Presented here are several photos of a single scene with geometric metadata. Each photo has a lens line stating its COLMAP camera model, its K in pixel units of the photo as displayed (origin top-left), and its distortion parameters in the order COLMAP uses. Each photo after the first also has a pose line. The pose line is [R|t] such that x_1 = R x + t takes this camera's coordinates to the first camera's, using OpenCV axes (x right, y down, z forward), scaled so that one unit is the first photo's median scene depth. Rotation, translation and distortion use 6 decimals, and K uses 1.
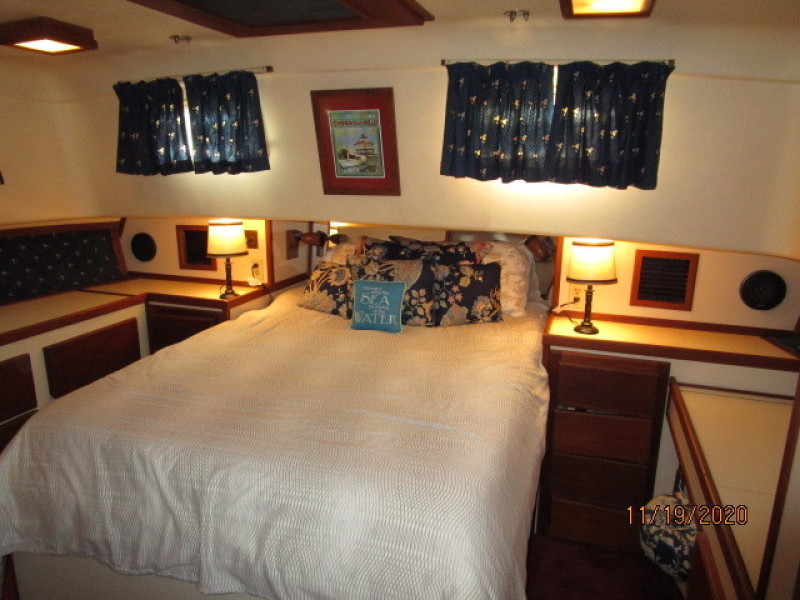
lens RADIAL K [[563.4, 0, 400.0], [0, 563.4, 300.0], [0, 0, 1]] dist [-0.024409, -0.002265]
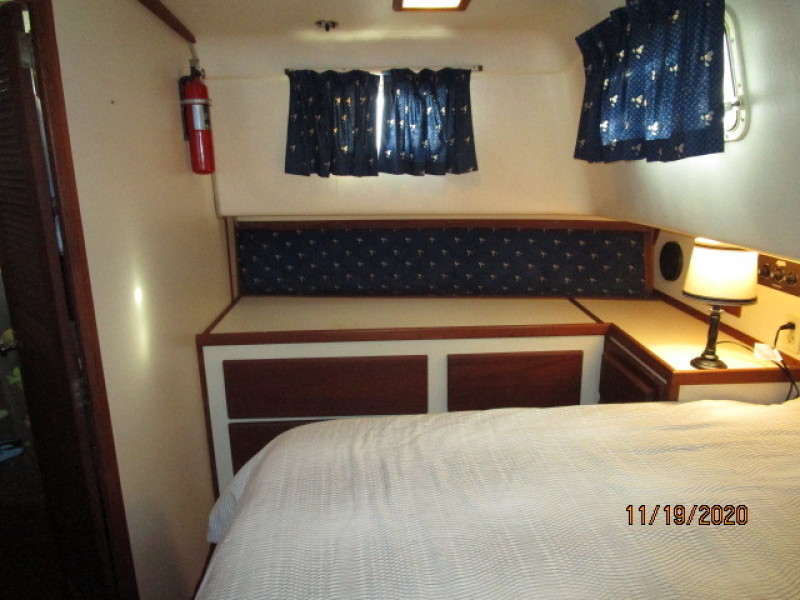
lens RADIAL K [[576.9, 0, 400.0], [0, 576.9, 300.0], [0, 0, 1]] dist [-0.003894, 0.002401]
pose [[0.390992, 0.219827, -0.893757, 0.127418], [-0.213046, 0.966302, 0.144469, -0.108235], [0.895398, 0.133925, 0.424650, 0.496059]]
